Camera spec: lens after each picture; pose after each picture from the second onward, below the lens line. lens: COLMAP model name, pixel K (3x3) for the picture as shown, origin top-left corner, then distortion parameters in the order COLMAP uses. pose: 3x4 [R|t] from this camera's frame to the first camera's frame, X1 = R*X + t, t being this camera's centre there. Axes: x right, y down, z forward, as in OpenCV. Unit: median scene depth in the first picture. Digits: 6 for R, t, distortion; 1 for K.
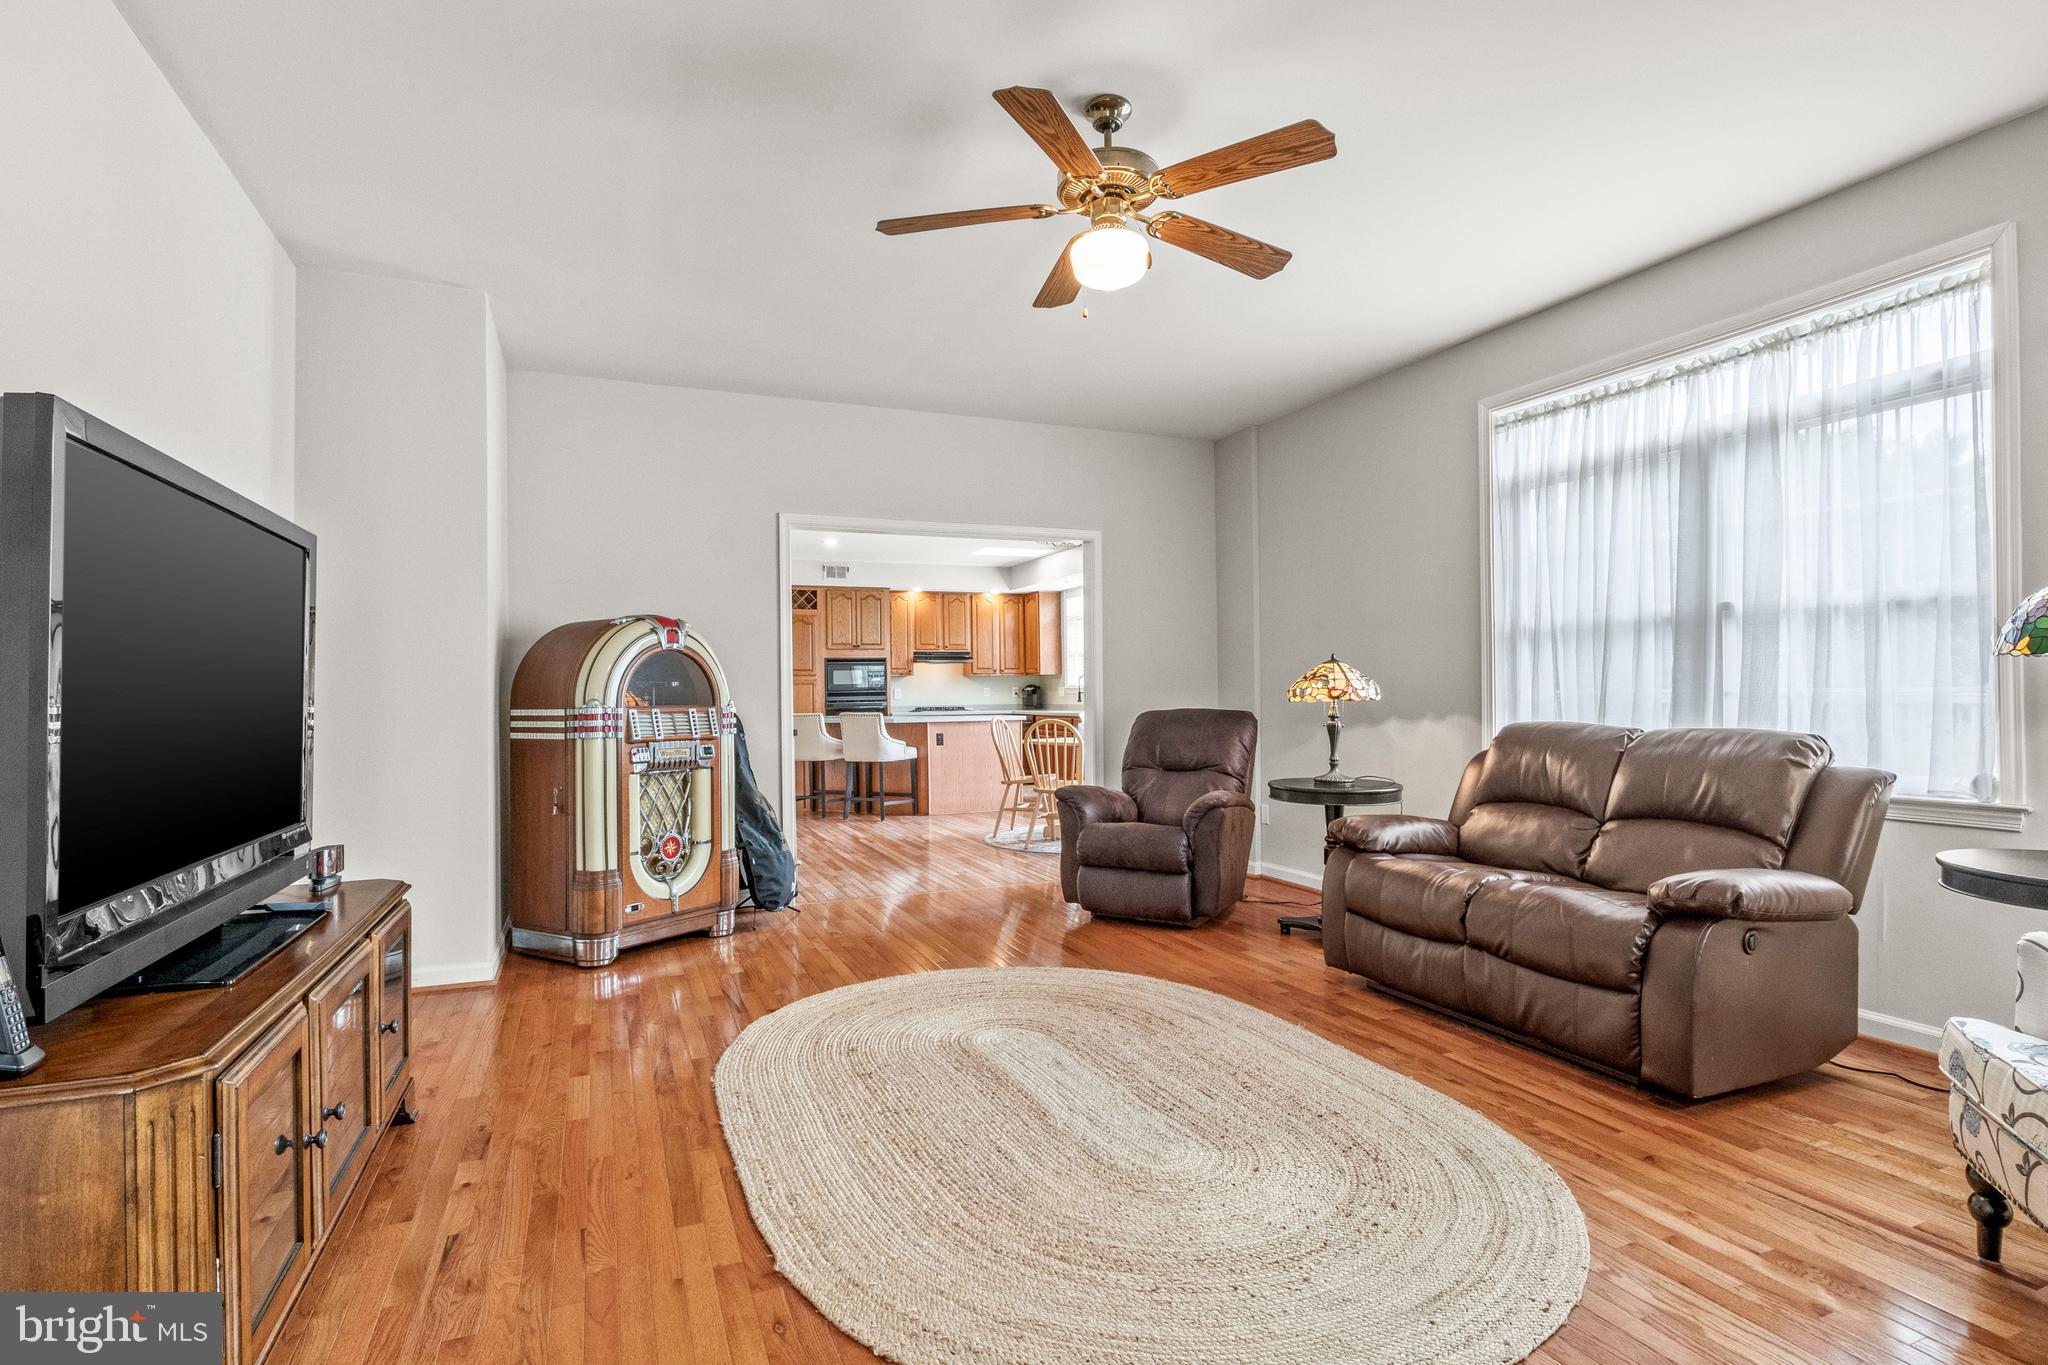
lens RADIAL K [[1042.0, 0, 1036.4], [0, 1042.0, 687.2], [0, 0, 1]] dist [-0.006130, -0.003262]
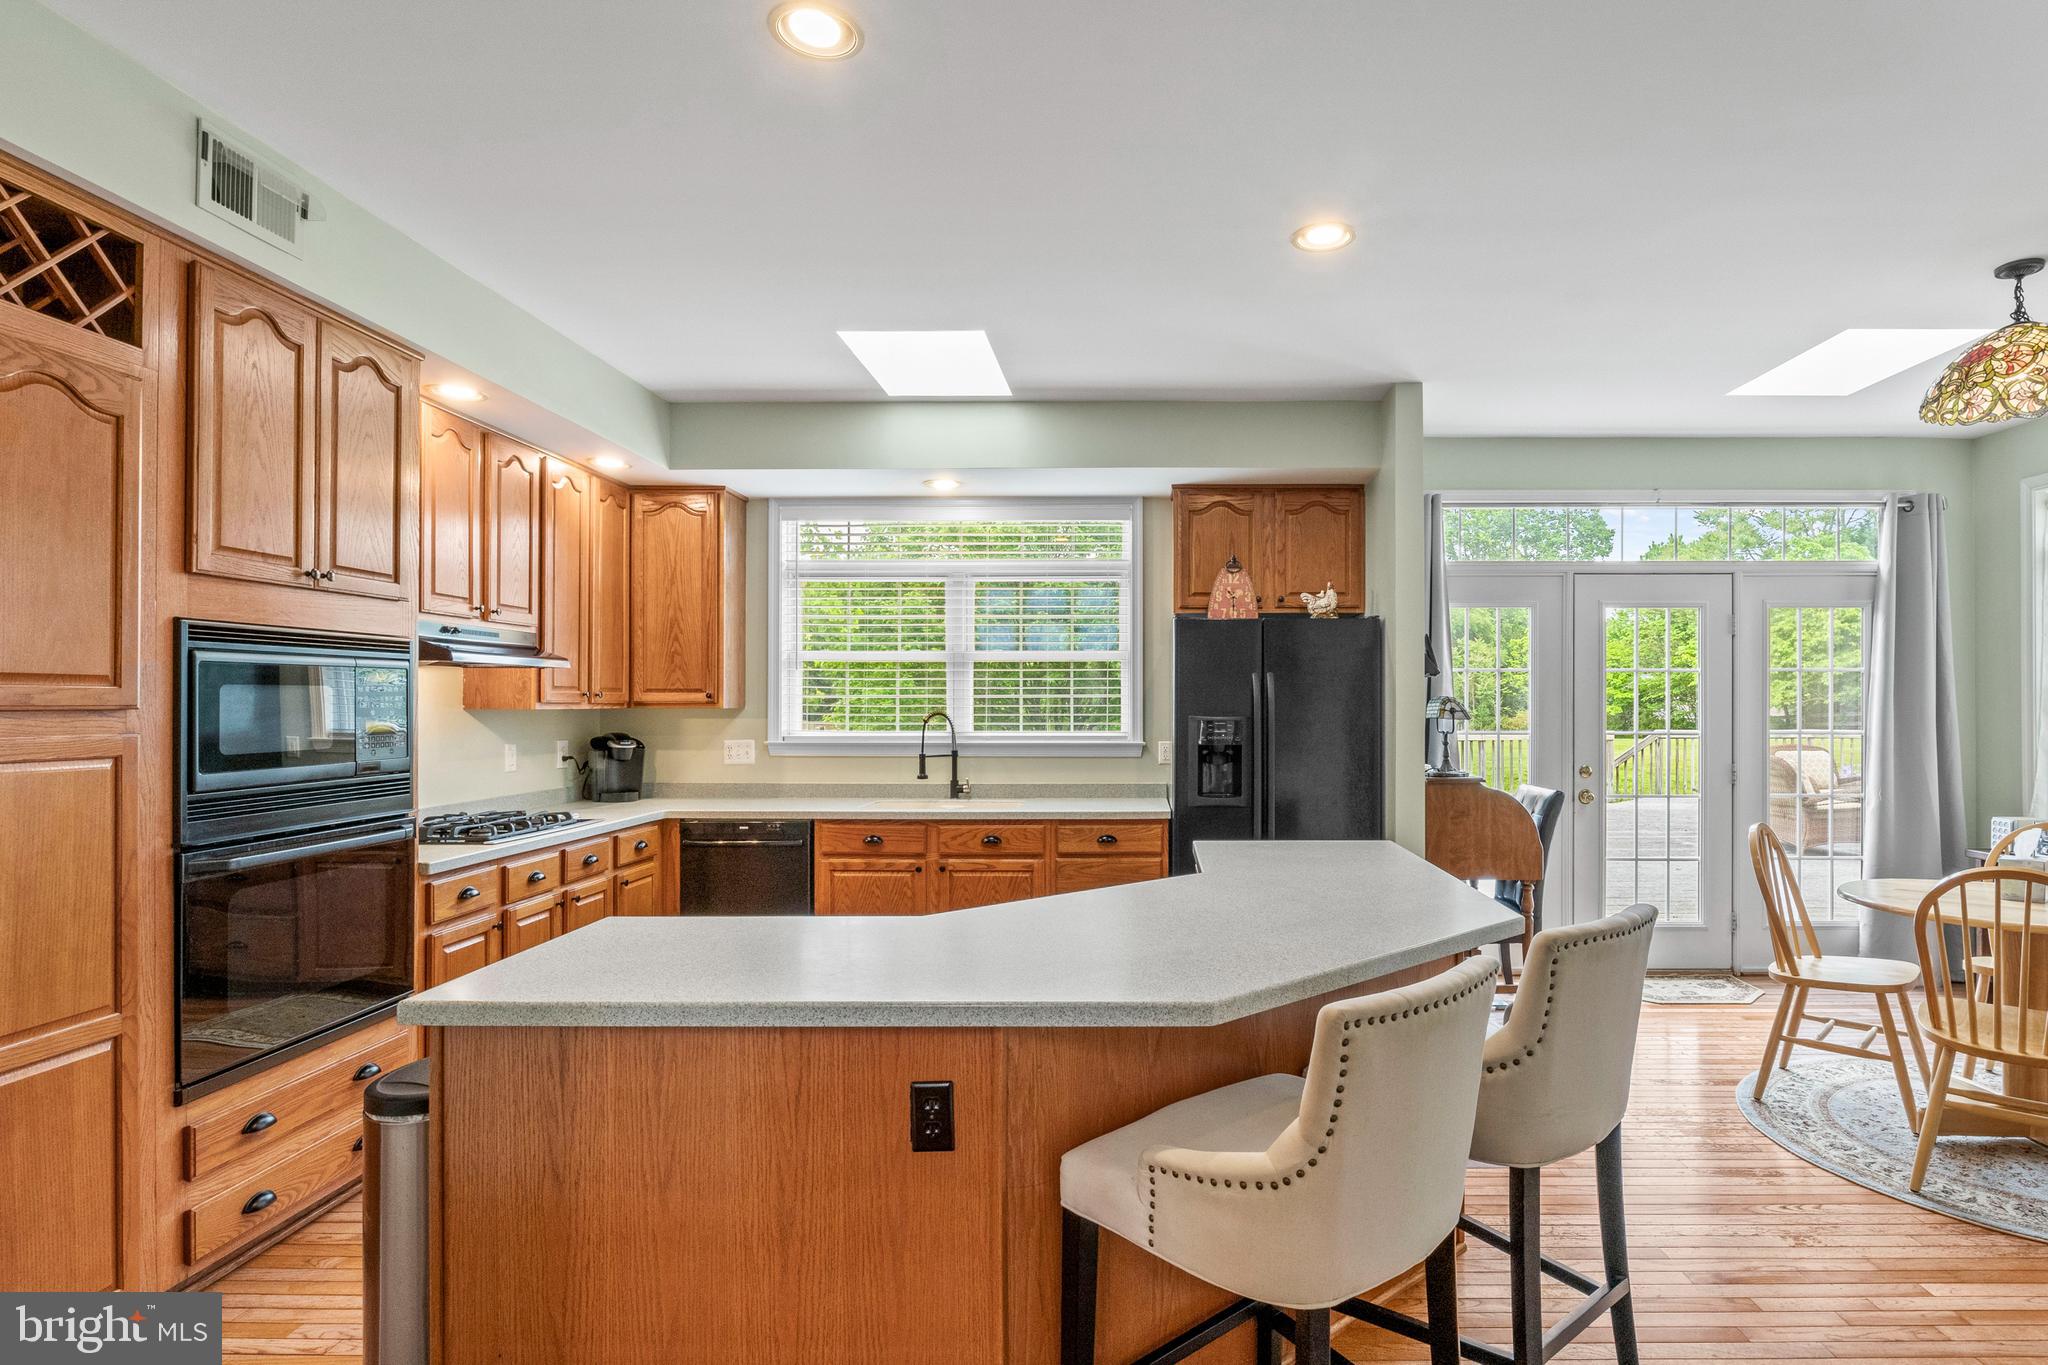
lens RADIAL K [[1042.0, 0, 1125.3], [0, 1042.0, 699.8], [0, 0, 1]] dist [-0.006130, -0.003262]
pose [[0.396577, 0.016352, 0.917856, -0.302728], [-0.008505, 0.999864, -0.014138, -0.011676], [-0.917962, -0.002200, 0.396663, 0.758853]]
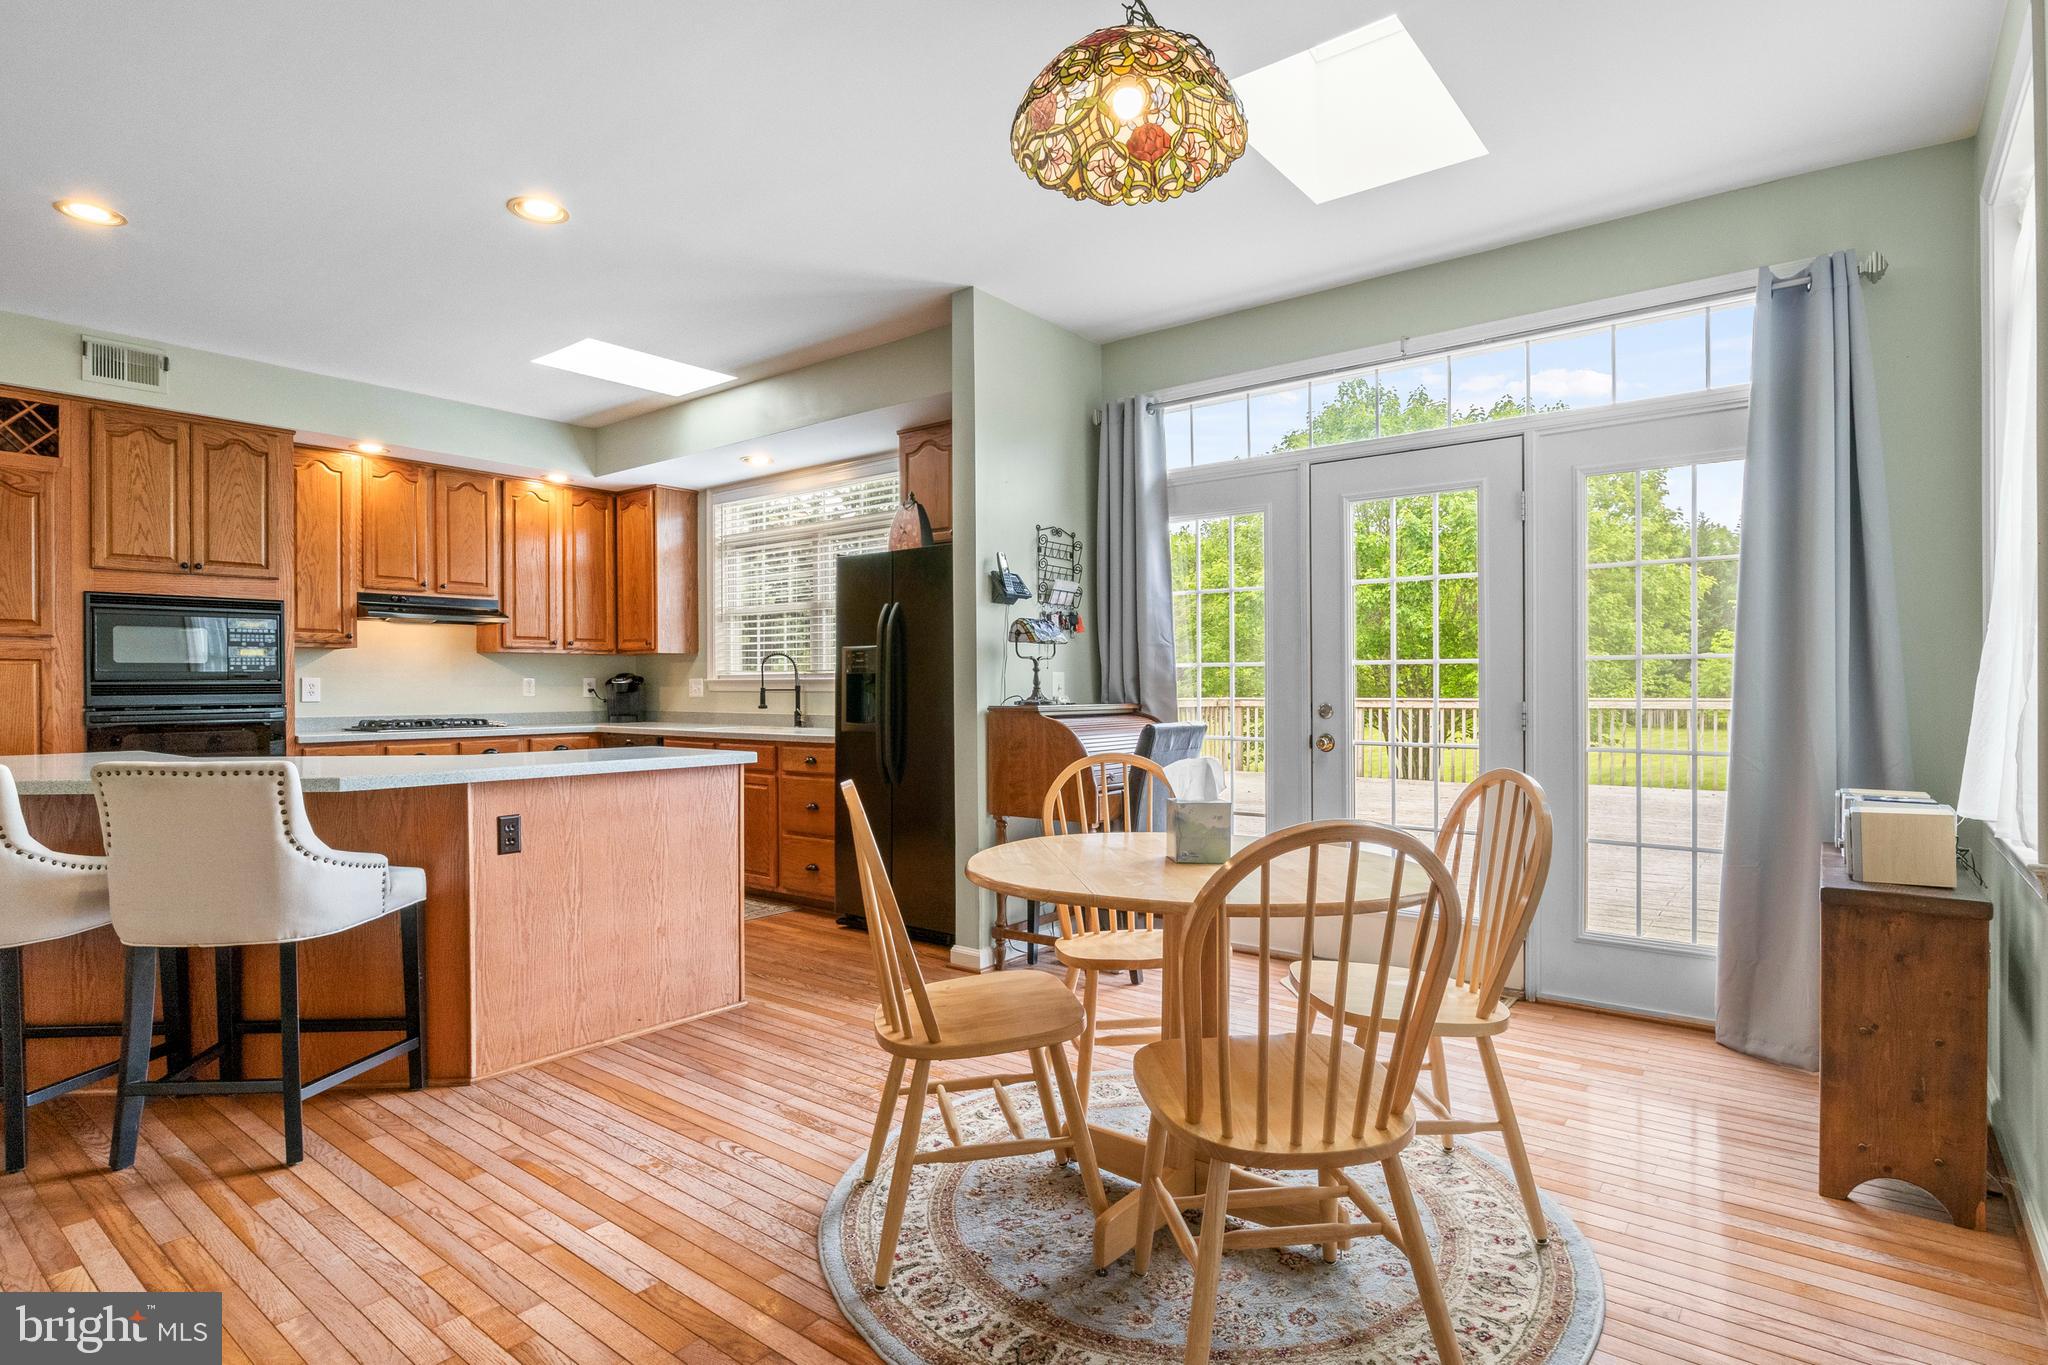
lens RADIAL K [[1042.0, 0, 1041.5], [0, 1042.0, 692.9], [0, 0, 1]] dist [-0.006130, -0.003262]
pose [[0.874984, 0.006515, 0.484107, -0.081316], [-0.010350, 0.999933, 0.005251, 0.002752], [-0.484041, -0.009605, 0.874993, 0.505195]]
